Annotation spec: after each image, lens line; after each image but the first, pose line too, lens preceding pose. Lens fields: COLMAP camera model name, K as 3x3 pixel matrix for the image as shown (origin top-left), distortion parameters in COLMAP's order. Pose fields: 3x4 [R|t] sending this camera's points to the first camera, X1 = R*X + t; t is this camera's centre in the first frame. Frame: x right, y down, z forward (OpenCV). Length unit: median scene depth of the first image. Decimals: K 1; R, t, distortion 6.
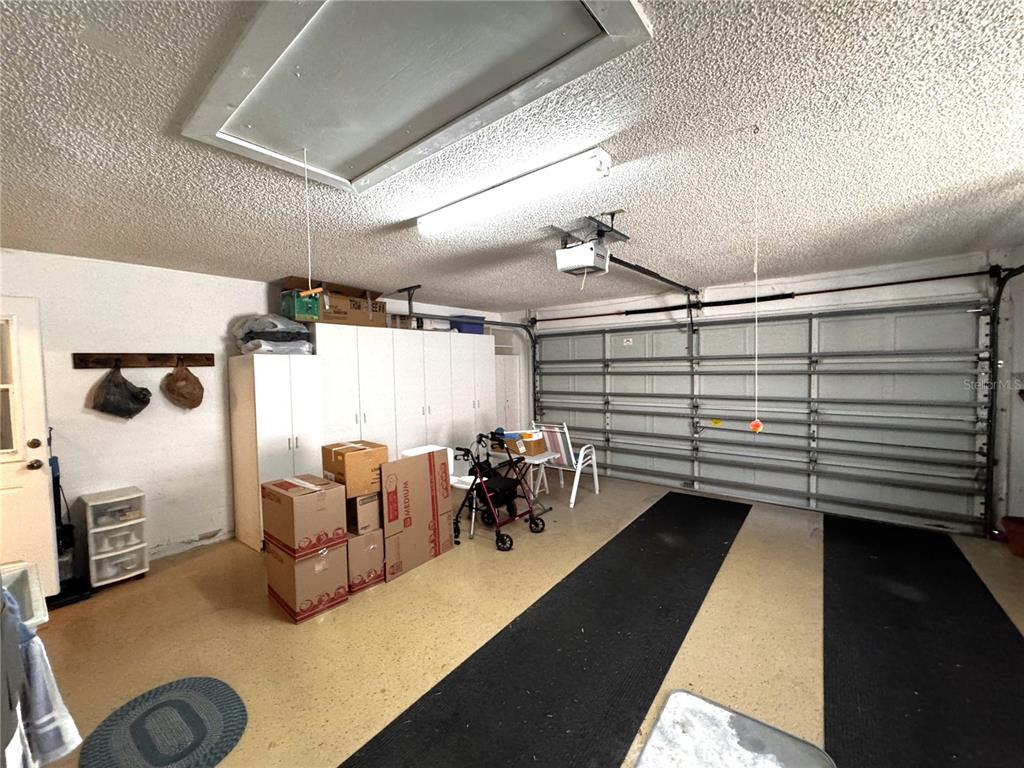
lens RADIAL K [[410.2, 0, 509.8], [0, 410.2, 384.3], [0, 0, 1]] dist [0.000552, 0.000073]
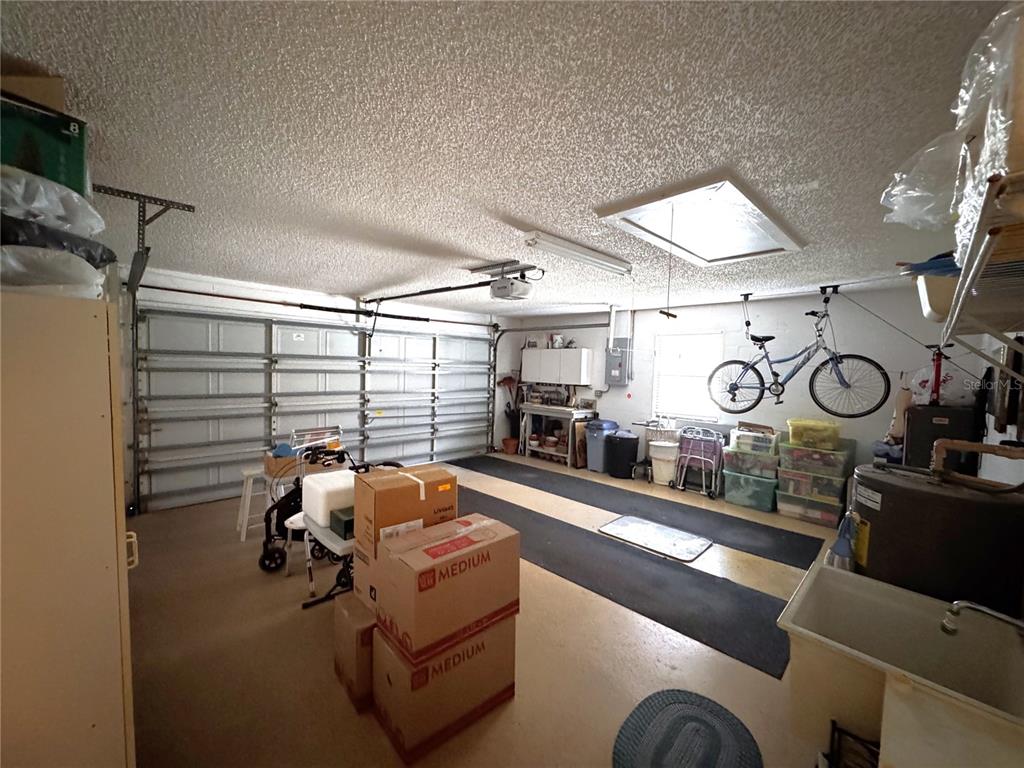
lens RADIAL K [[410.2, 0, 510.0], [0, 410.2, 385.6], [0, 0, 1]] dist [0.000552, 0.000073]
pose [[0.121828, -0.022501, 0.992296, -0.624972], [0.013470, 0.999688, 0.021014, -0.007152], [-0.992460, 0.010806, 0.122093, 0.445762]]
